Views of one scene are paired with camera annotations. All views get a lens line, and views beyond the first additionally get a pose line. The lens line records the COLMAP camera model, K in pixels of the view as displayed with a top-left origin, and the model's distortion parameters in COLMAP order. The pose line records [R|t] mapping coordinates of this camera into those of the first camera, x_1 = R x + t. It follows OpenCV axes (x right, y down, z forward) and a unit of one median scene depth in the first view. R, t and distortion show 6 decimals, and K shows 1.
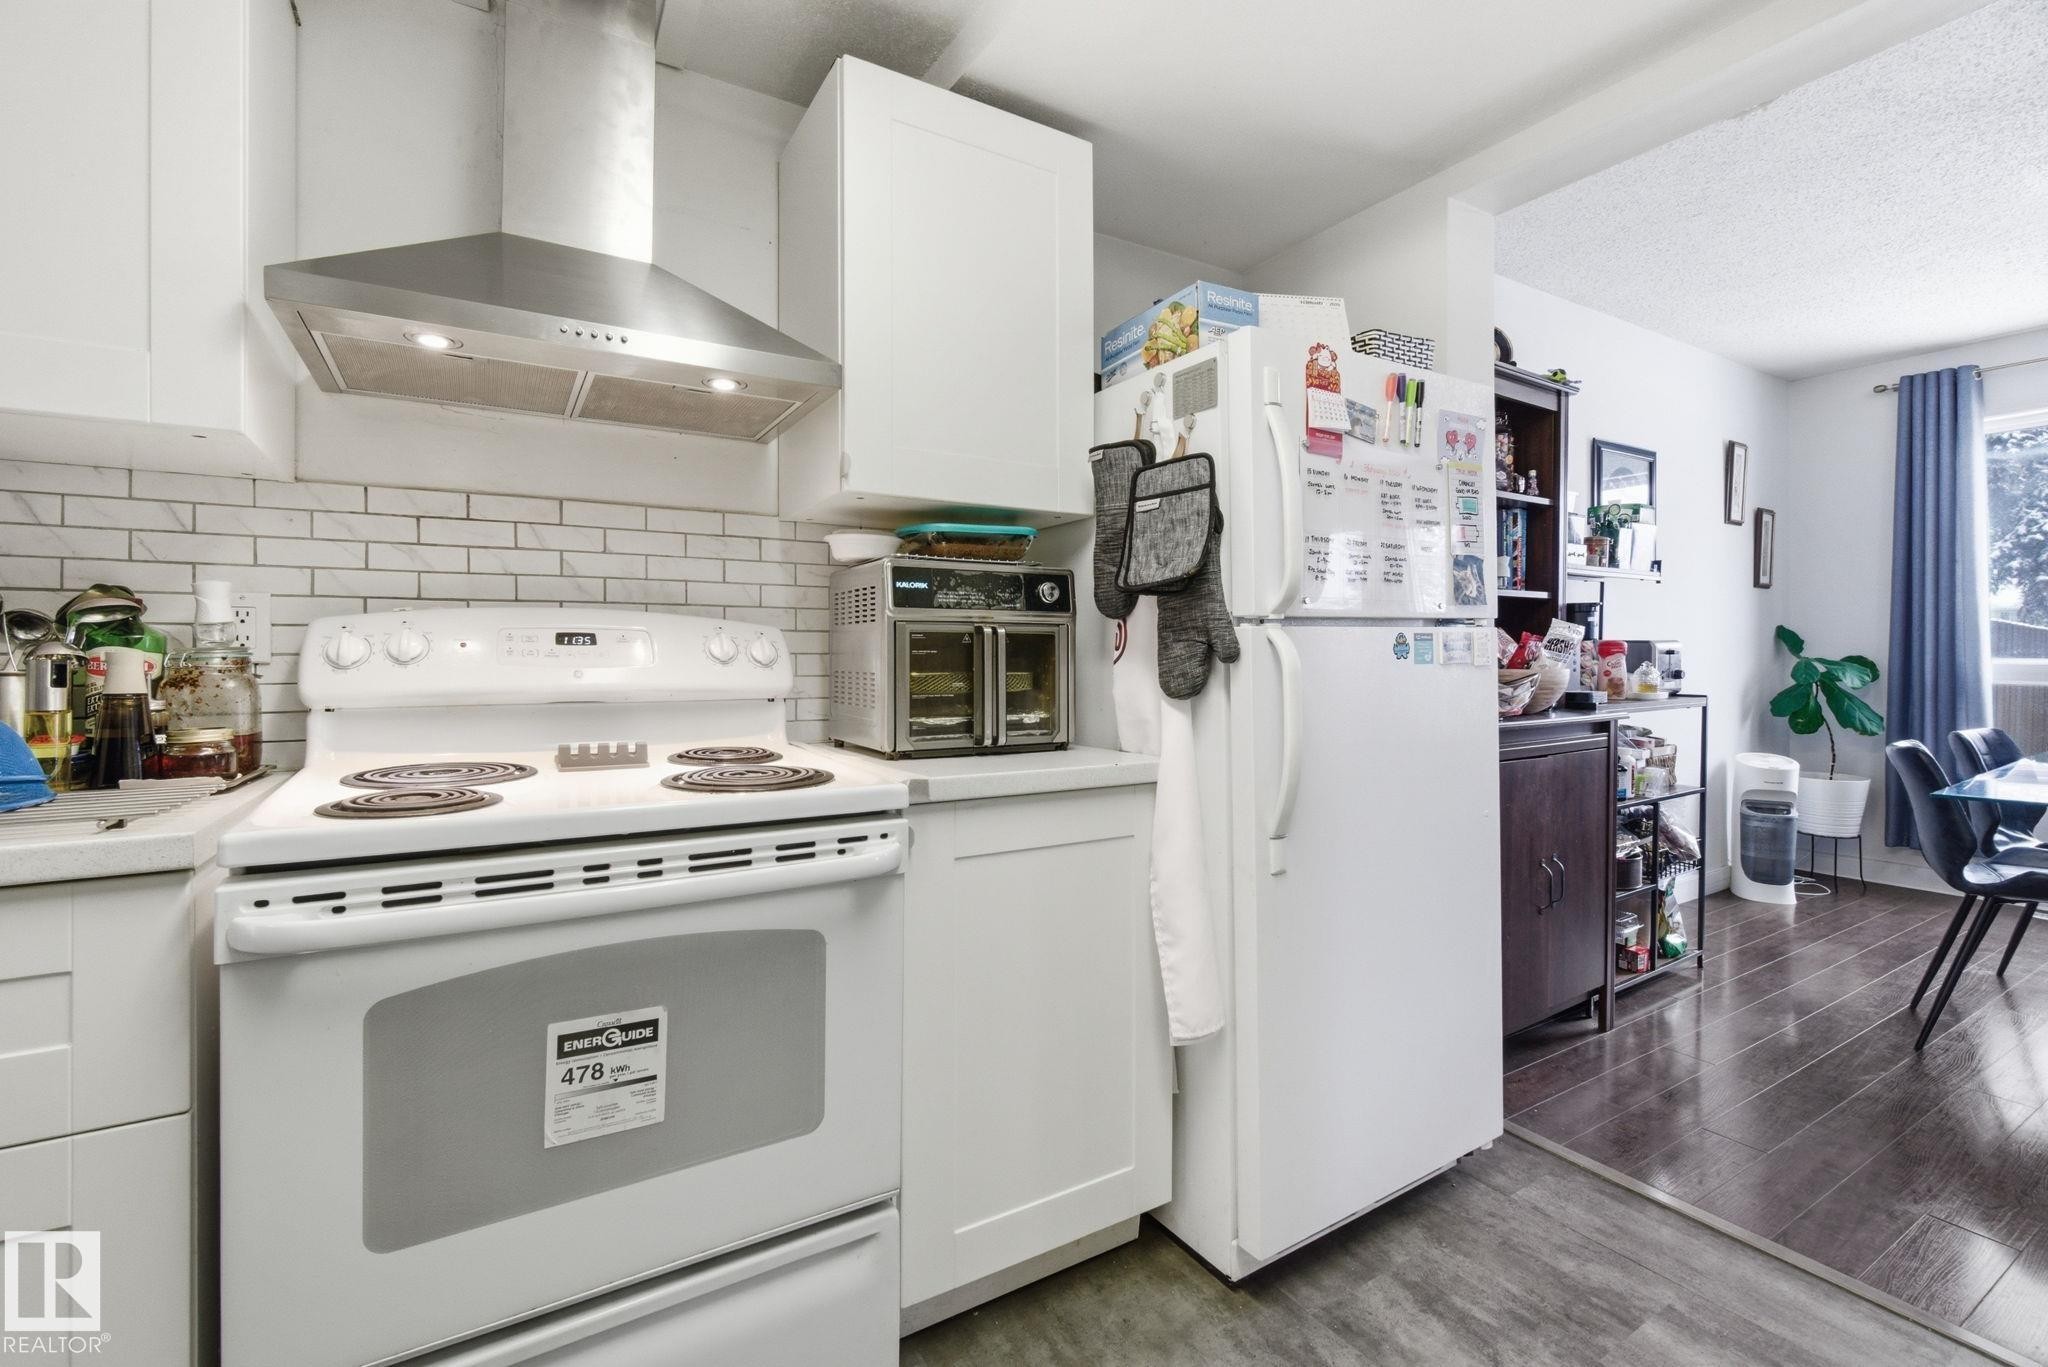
lens RADIAL K [[883.6, 0, 1006.6], [0, 883.6, 652.2], [0, 0, 1]] dist [-0.001712, -0.001360]
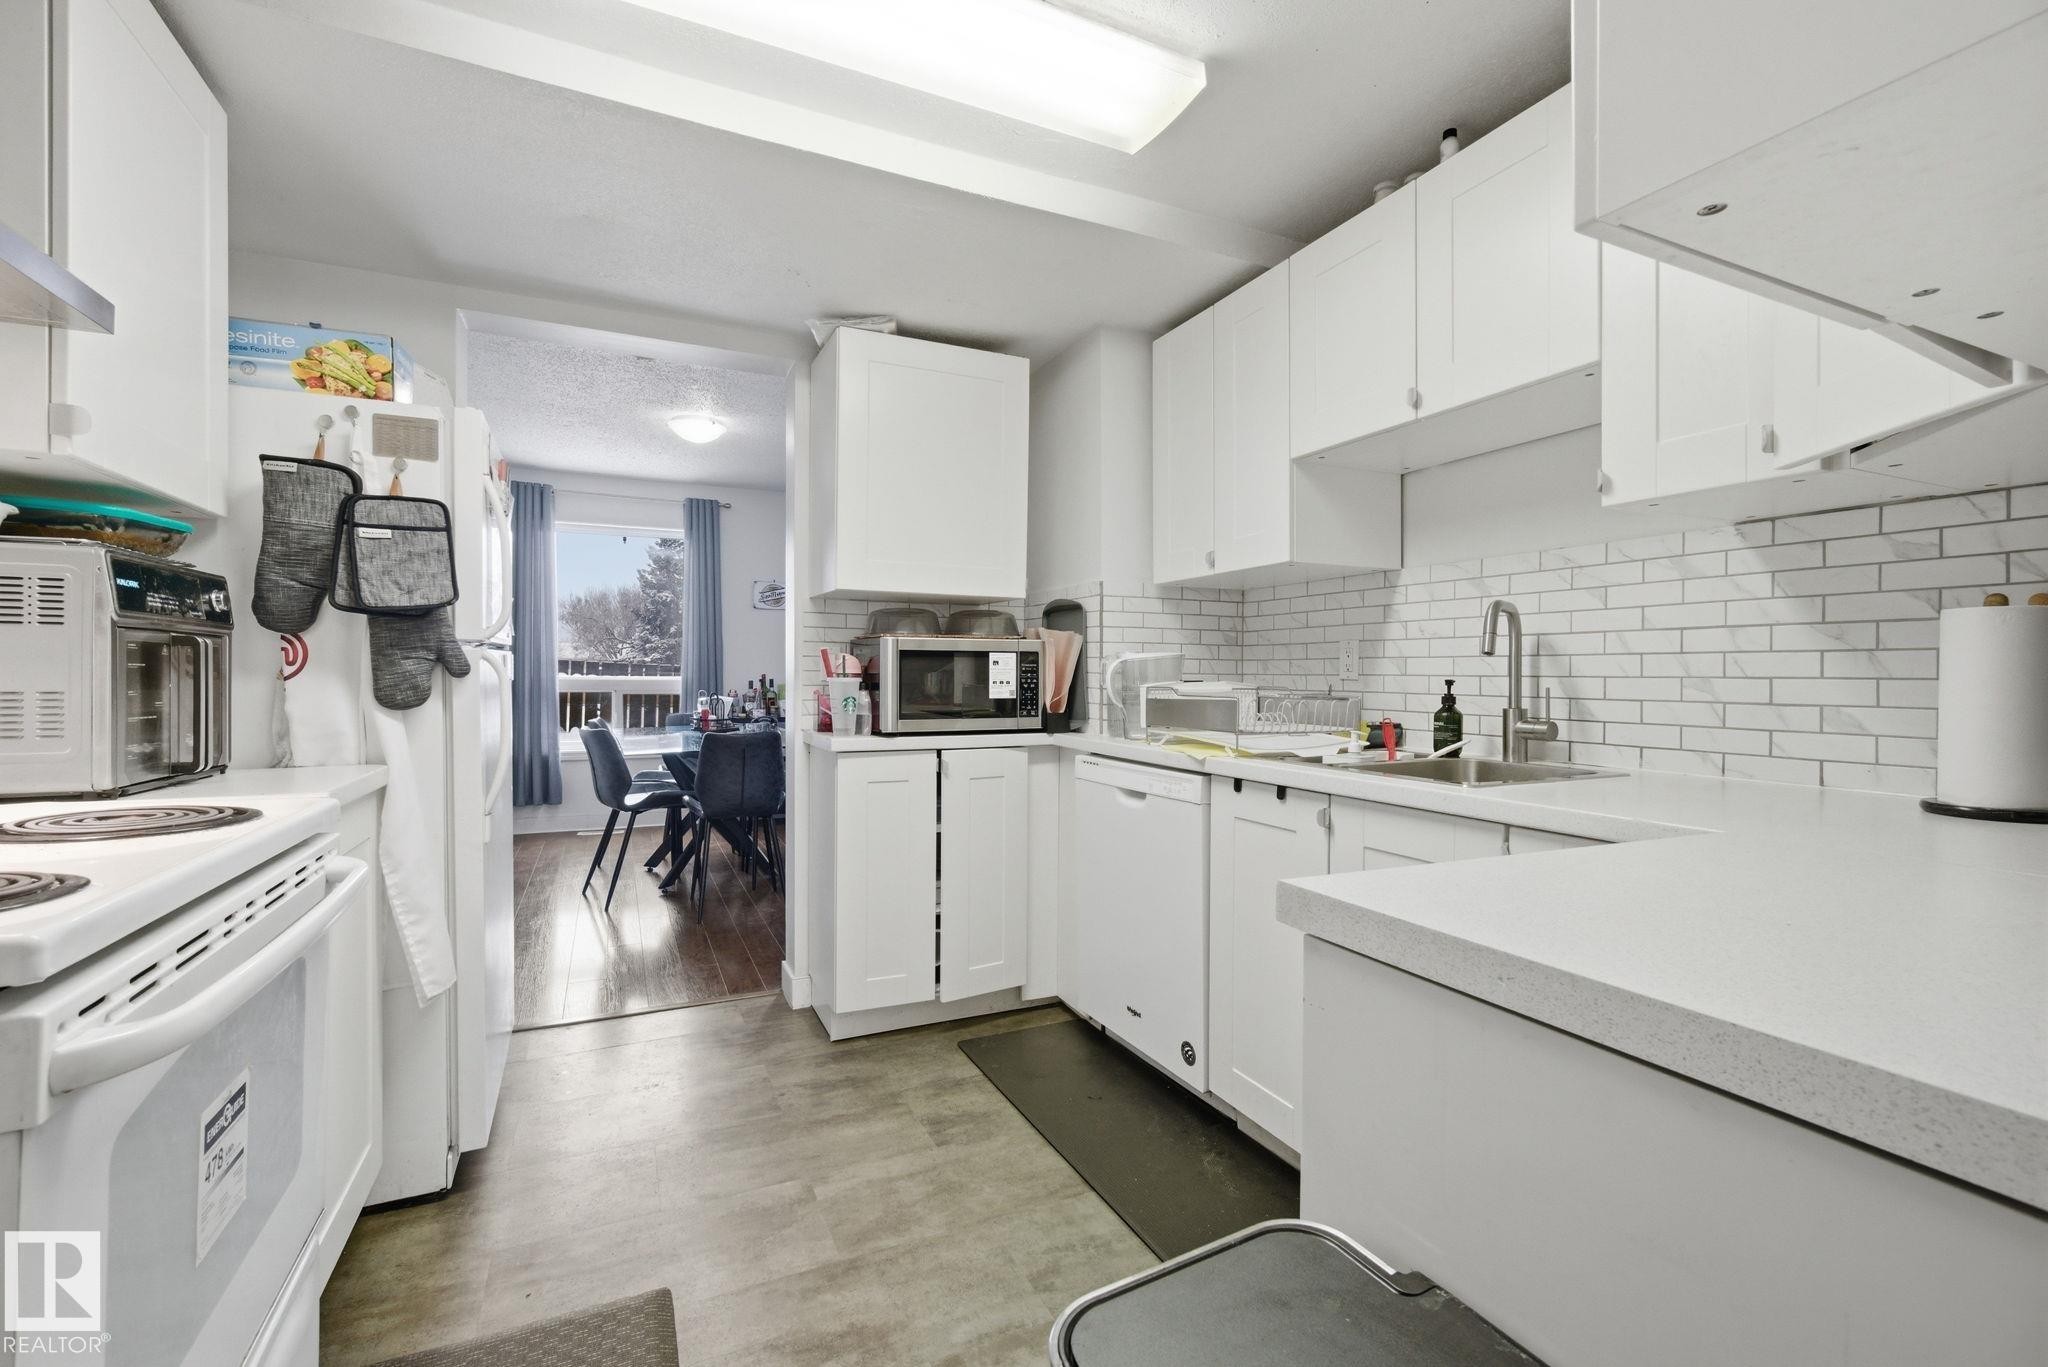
lens RADIAL K [[883.6, 0, 1012.1], [0, 883.6, 673.9], [0, 0, 1]] dist [-0.001712, -0.001360]
pose [[0.100223, 0.001123, 0.994964, -0.829871], [-0.005045, 0.999987, -0.000621, 0.004271], [-0.994952, -0.004957, 0.100227, 0.102722]]
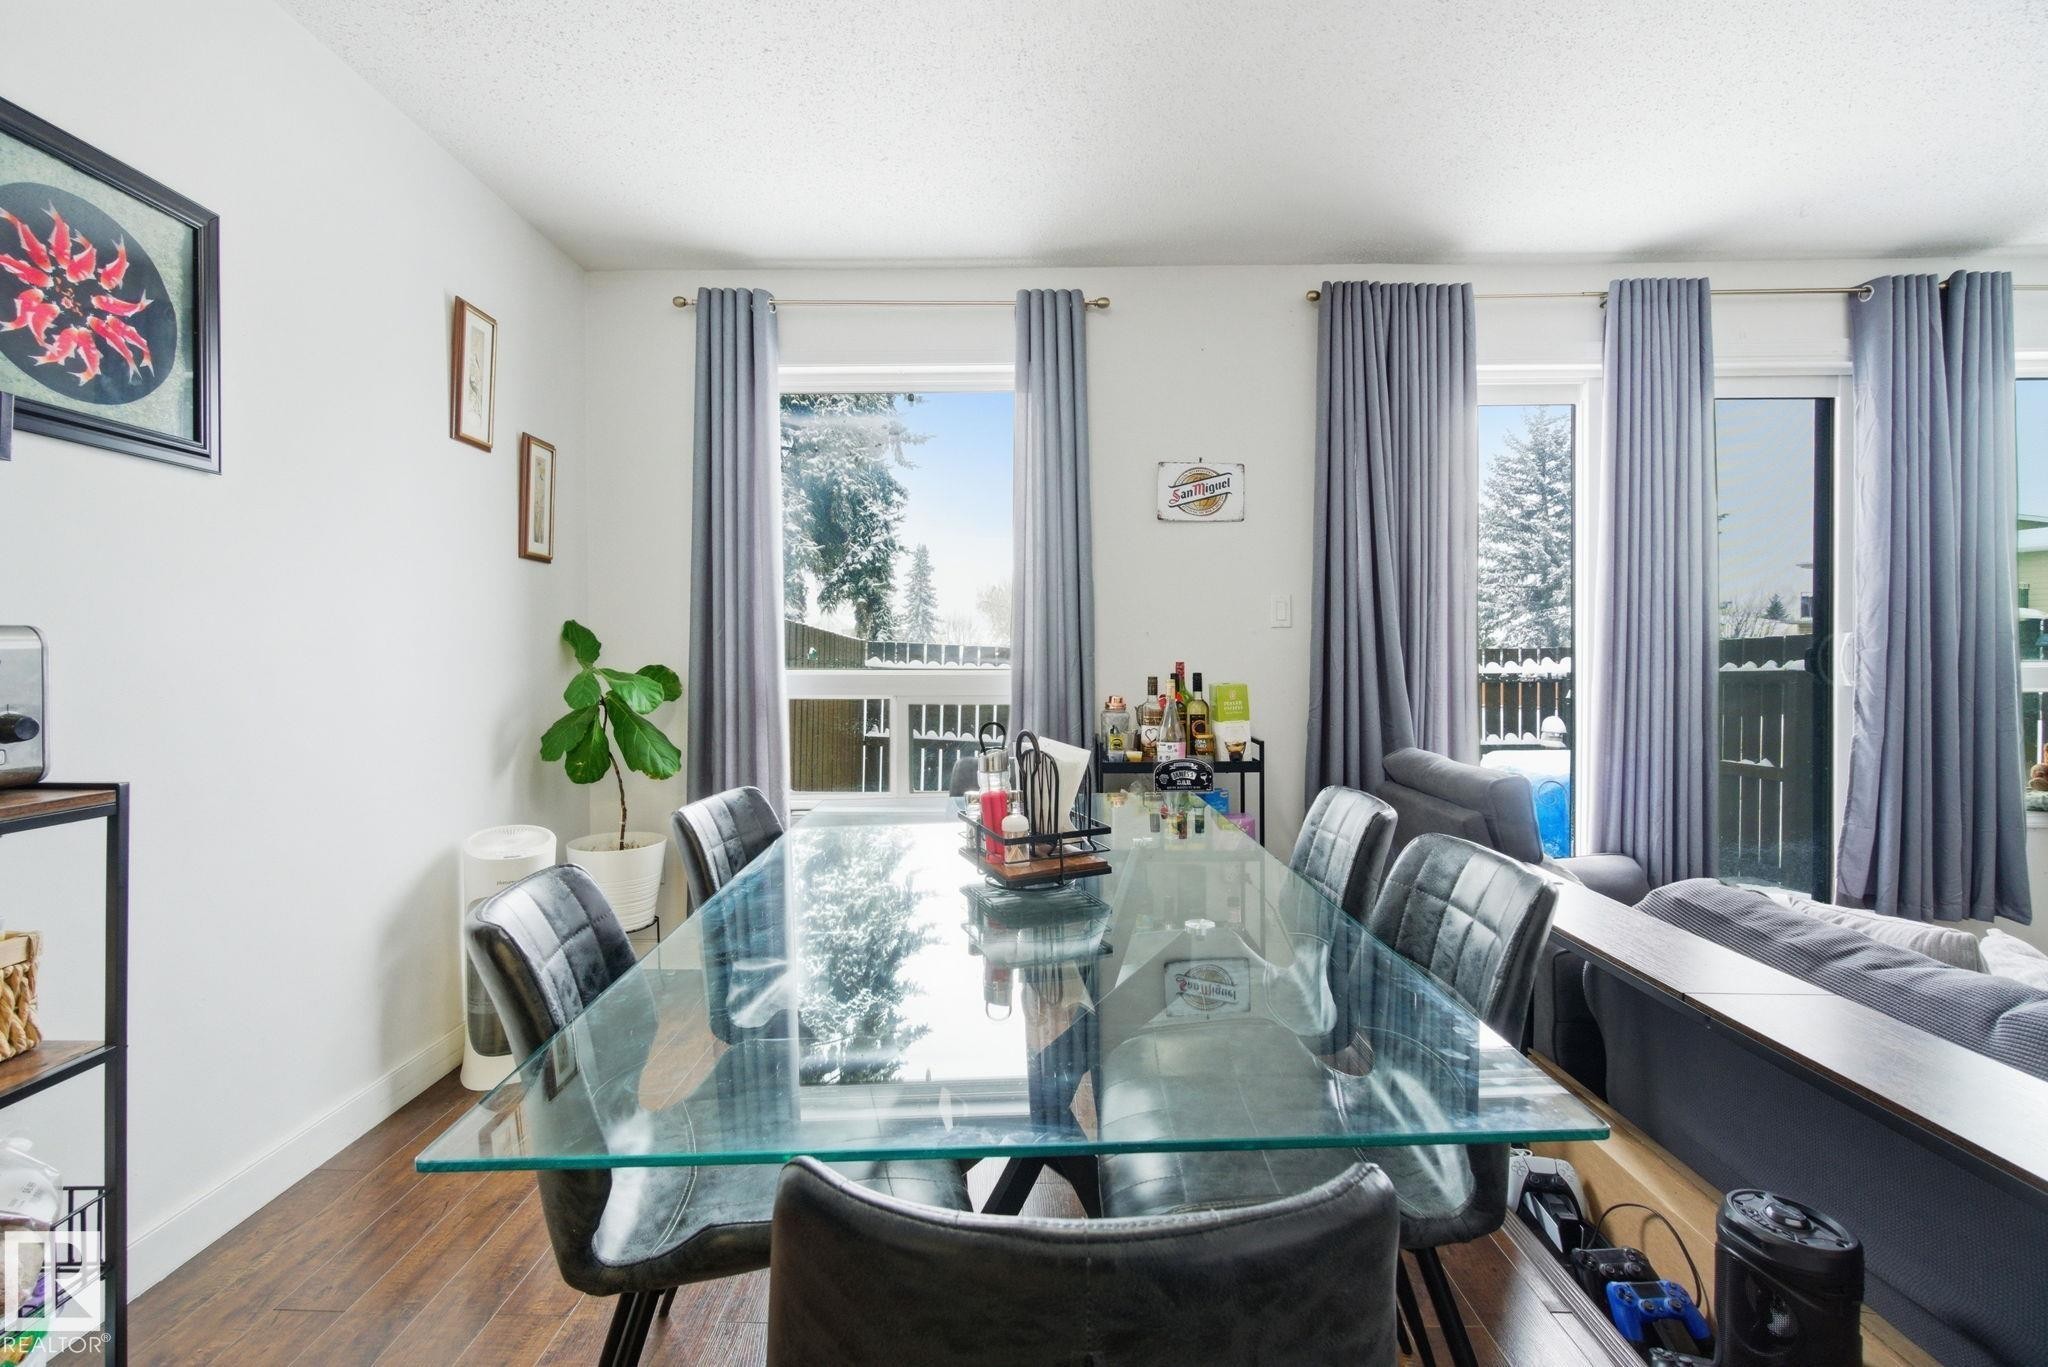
lens RADIAL K [[883.6, 0, 1027.5], [0, 883.6, 665.3], [0, 0, 1]] dist [-0.001712, -0.001360]
pose [[0.505974, -0.006233, 0.862526, 1.275764], [0.002525, 0.999980, 0.005745, 0.001418], [-0.862545, -0.000729, 0.505979, 0.959825]]
